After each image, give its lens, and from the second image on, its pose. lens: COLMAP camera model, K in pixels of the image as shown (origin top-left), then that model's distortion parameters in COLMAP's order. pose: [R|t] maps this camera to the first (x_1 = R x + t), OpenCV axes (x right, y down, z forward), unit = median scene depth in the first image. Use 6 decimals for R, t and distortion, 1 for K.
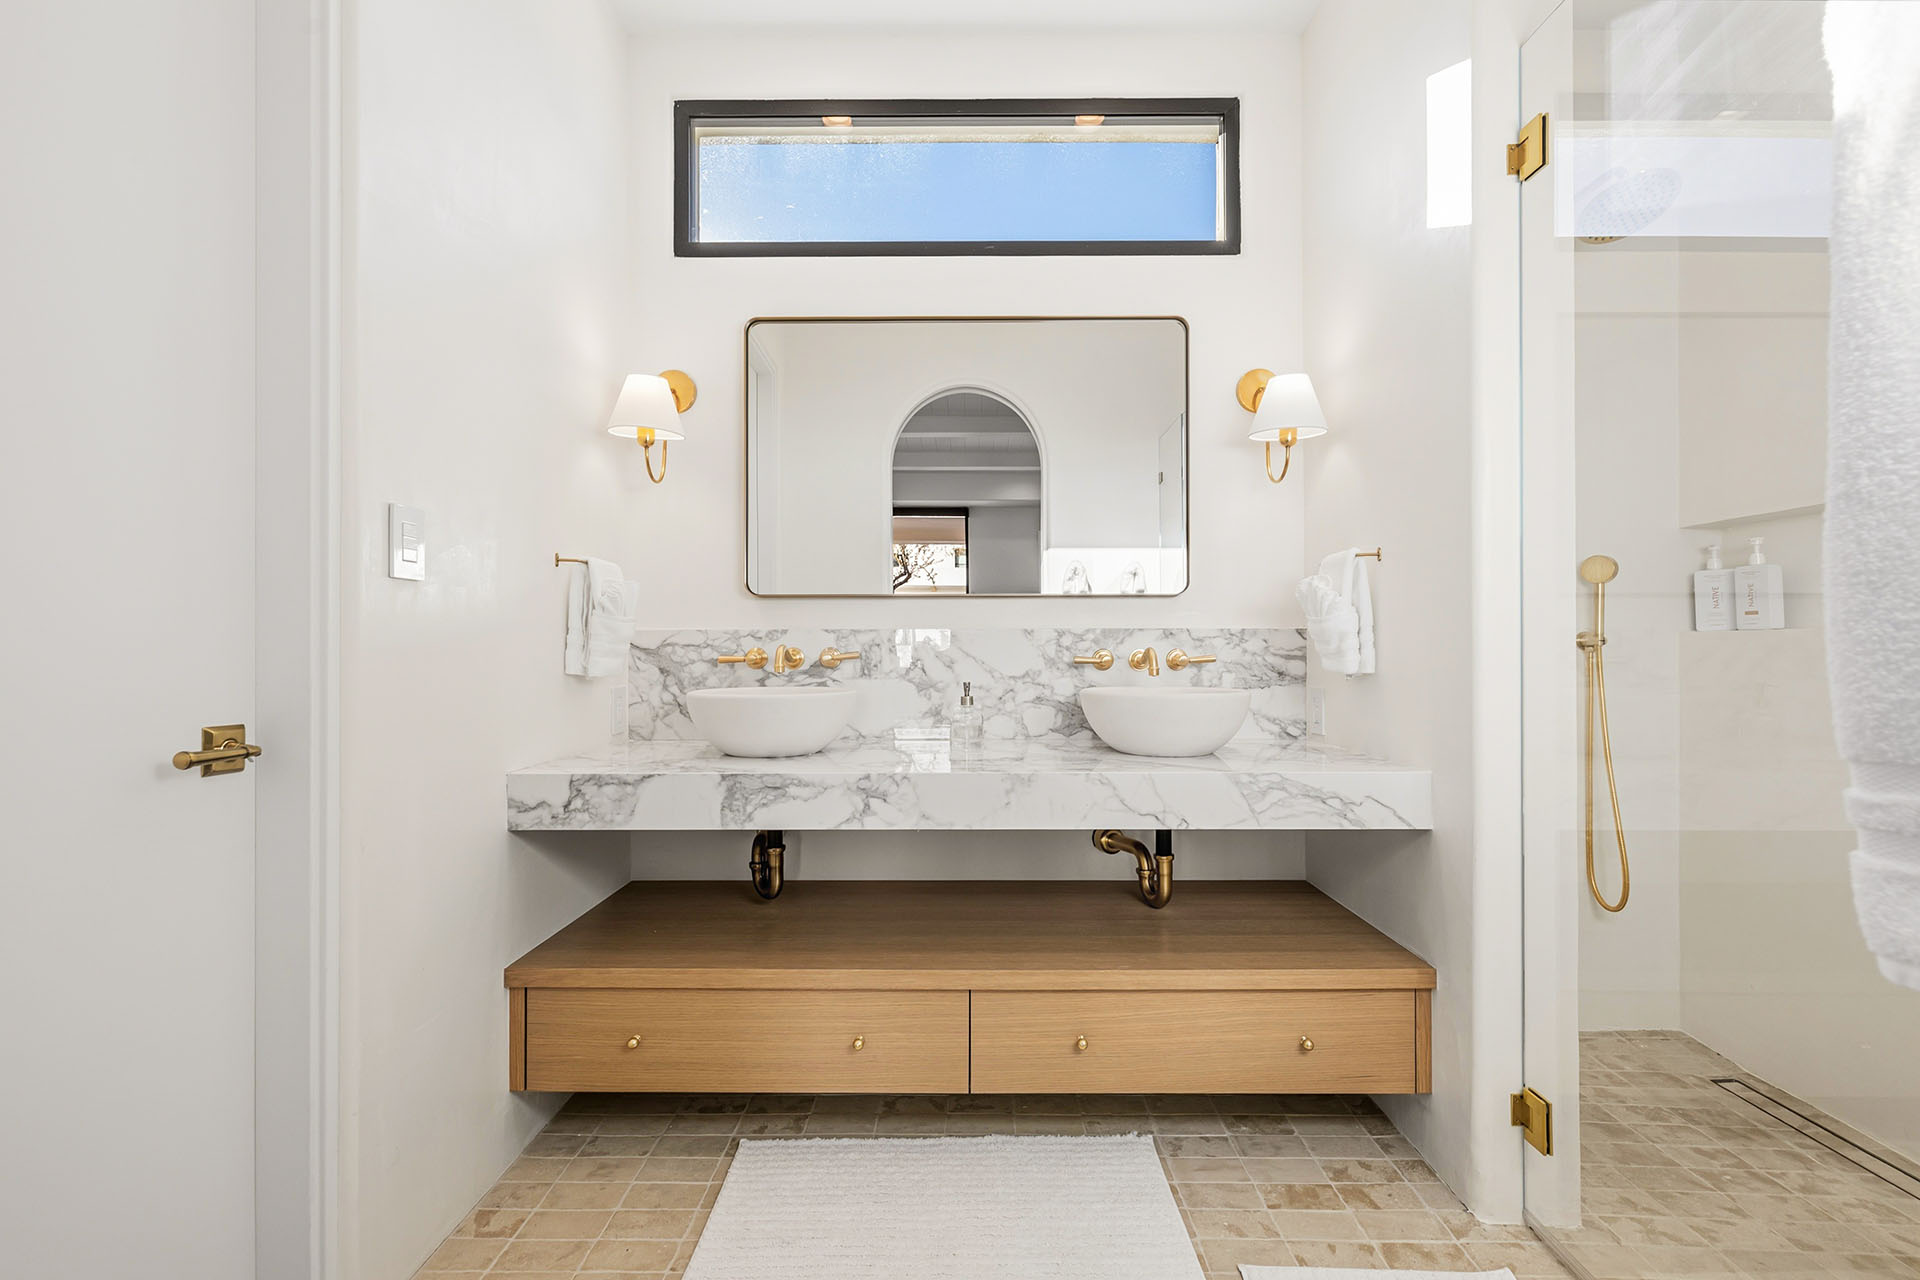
lens RADIAL K [[826.9, 0, 966.4], [0, 826.9, 643.8], [0, 0, 1]] dist [0.002104, 0.000699]
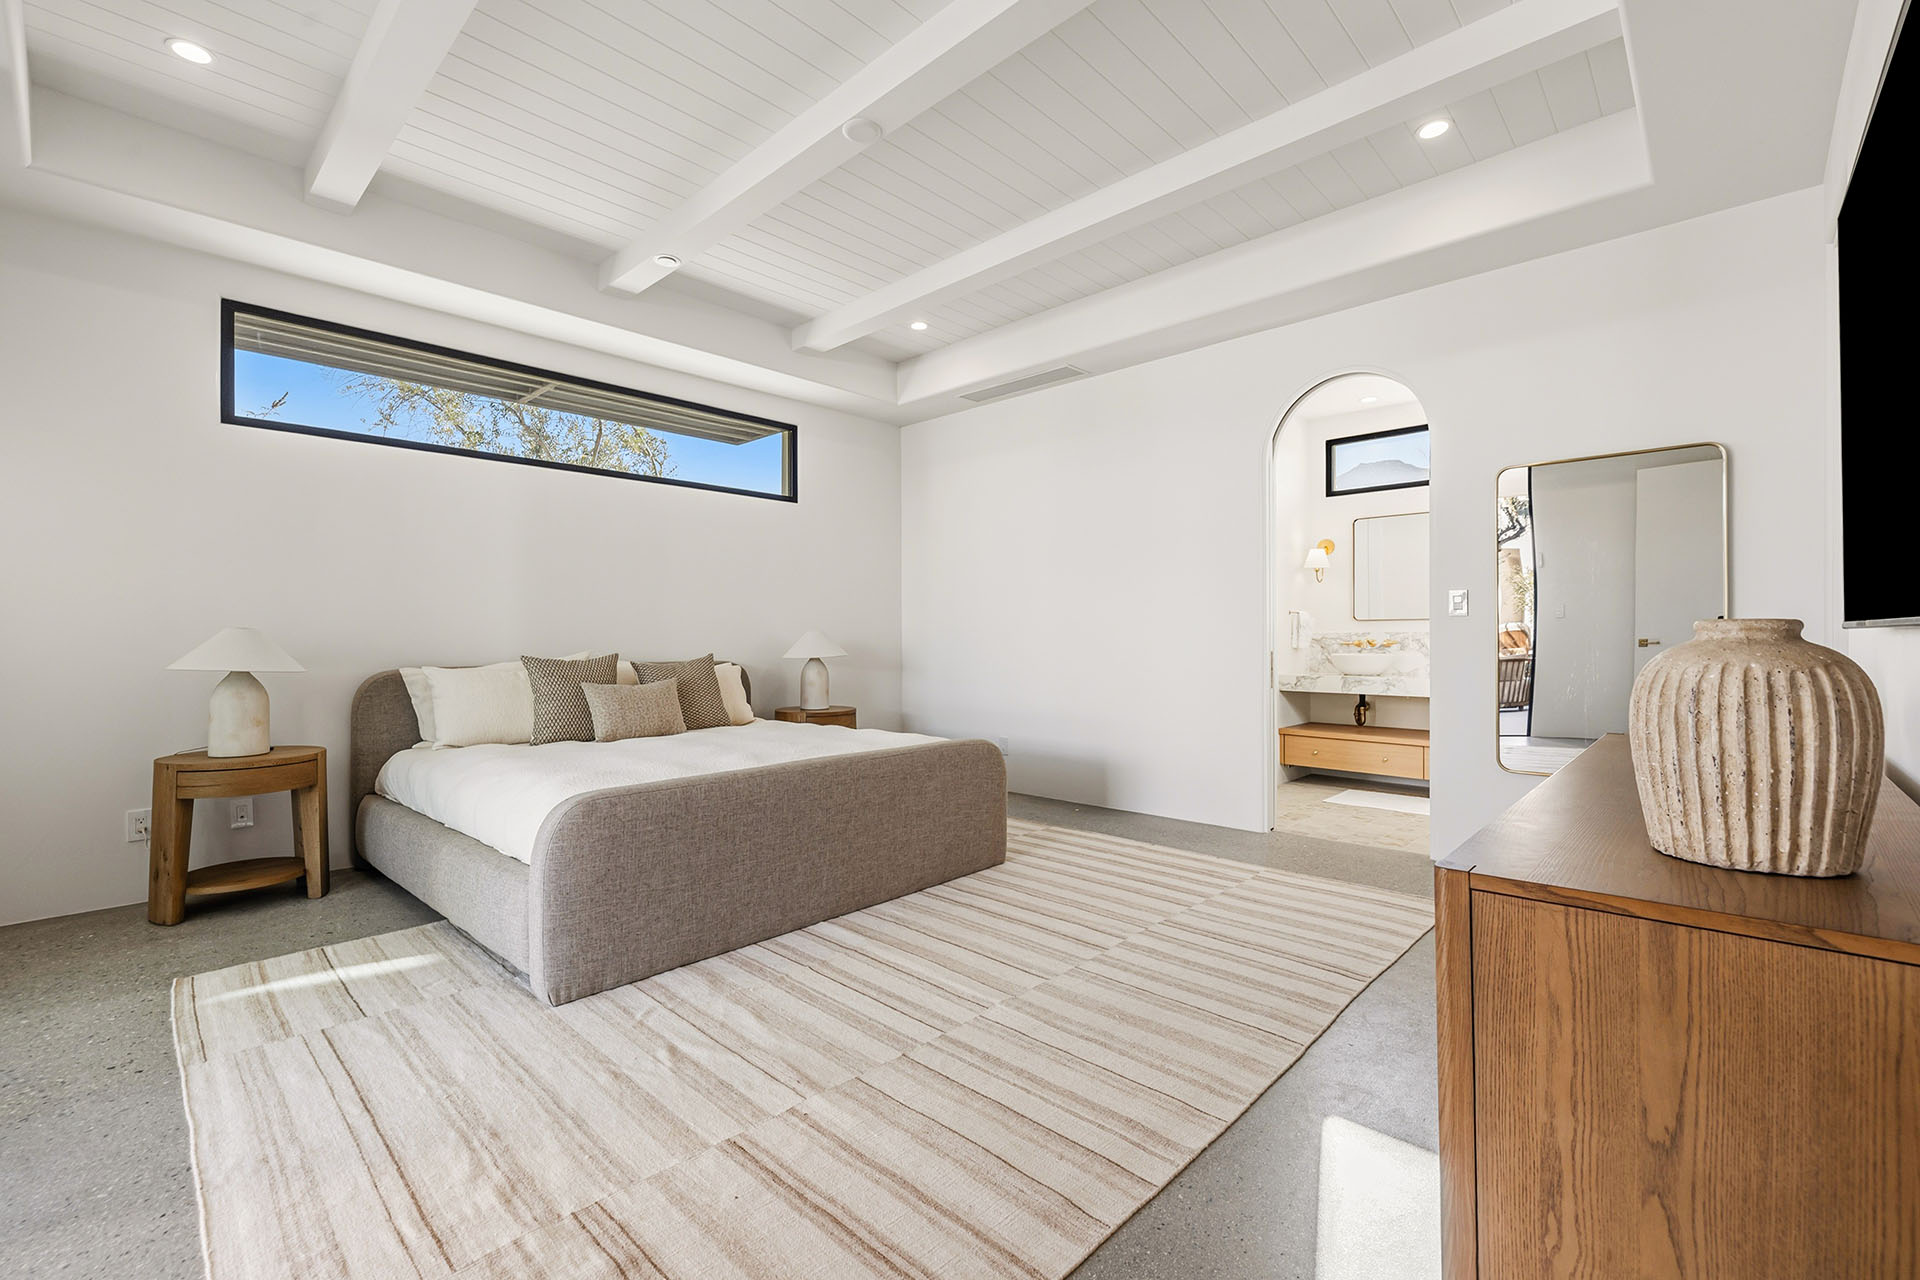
lens RADIAL K [[825.2, 0, 964.8], [0, 825.2, 635.1], [0, 0, 1]] dist [-0.000709, -0.000016]
pose [[0.728121, -0.005559, -0.685427, 0.677364], [0.008330, 0.999965, 0.000738, -0.021375], [0.685398, -0.006247, 0.728141, -1.896430]]
